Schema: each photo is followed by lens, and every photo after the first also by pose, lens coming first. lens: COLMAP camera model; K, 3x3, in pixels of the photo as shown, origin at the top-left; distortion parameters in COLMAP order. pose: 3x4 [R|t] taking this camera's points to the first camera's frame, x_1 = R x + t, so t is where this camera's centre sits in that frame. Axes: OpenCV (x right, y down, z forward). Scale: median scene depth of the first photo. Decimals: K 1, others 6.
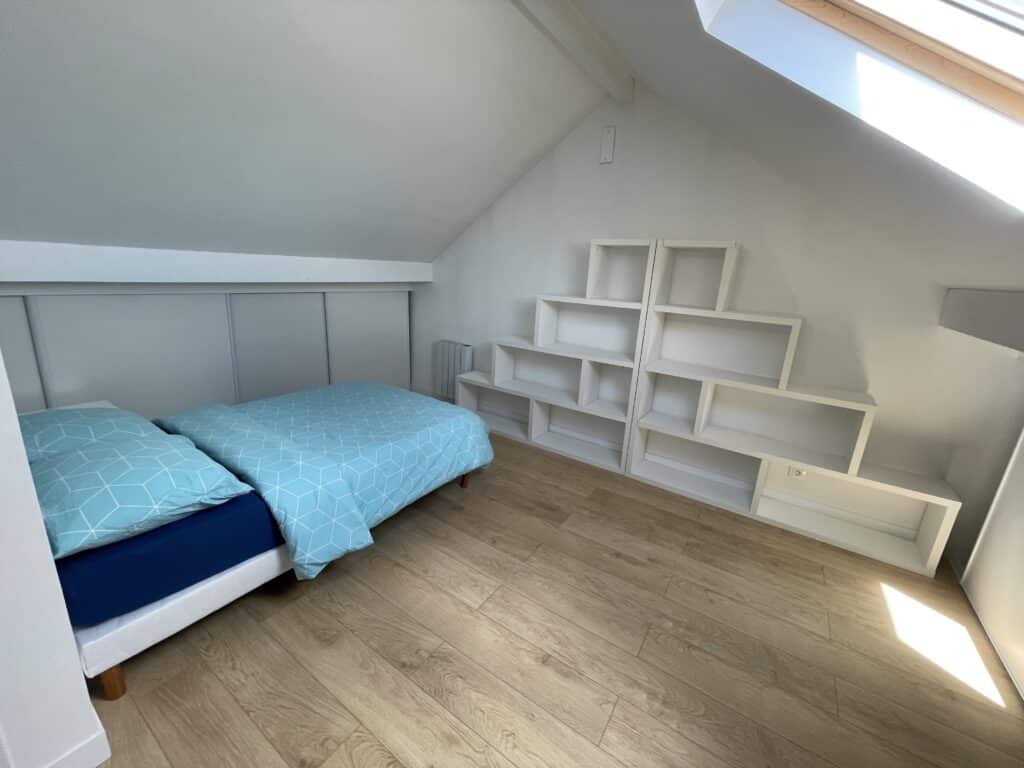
lens RADIAL K [[411.3, 0, 510.0], [0, 411.3, 380.2], [0, 0, 1]] dist [-0.005315, 0.000155]
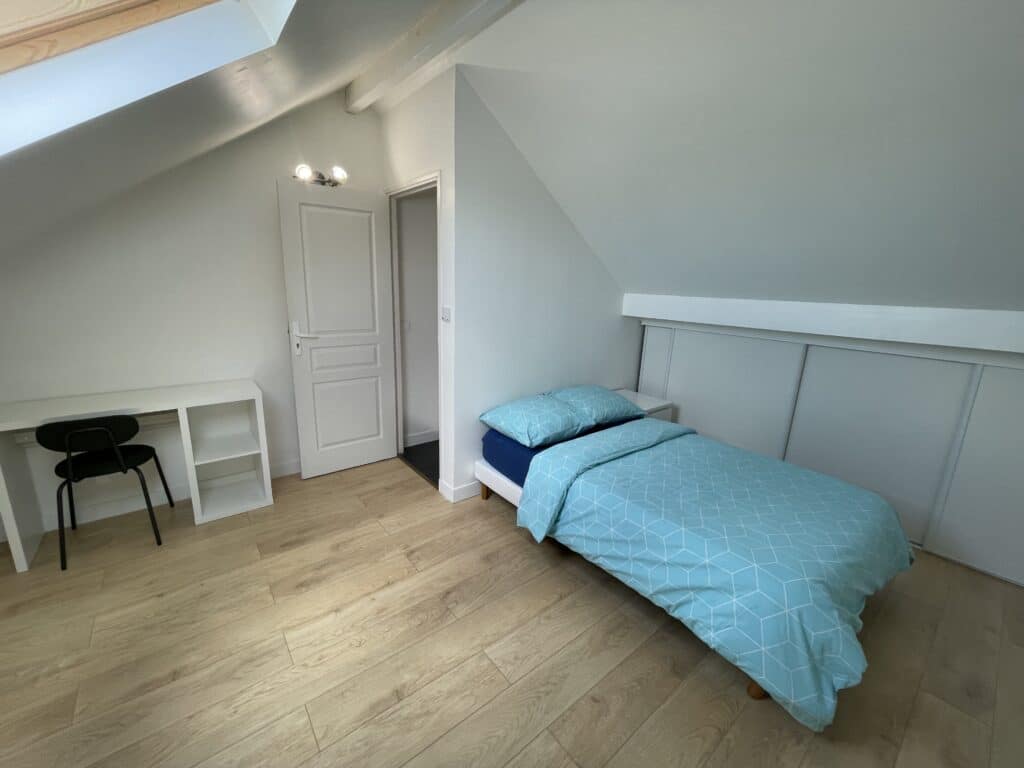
lens RADIAL K [[411.3, 0, 506.2], [0, 411.3, 380.9], [0, 0, 1]] dist [-0.005315, 0.000155]
pose [[-0.295977, 0.159831, -0.941728, 0.739513], [-0.298452, 0.921067, 0.250125, -0.290884], [0.907372, 0.355091, -0.224913, 1.092658]]
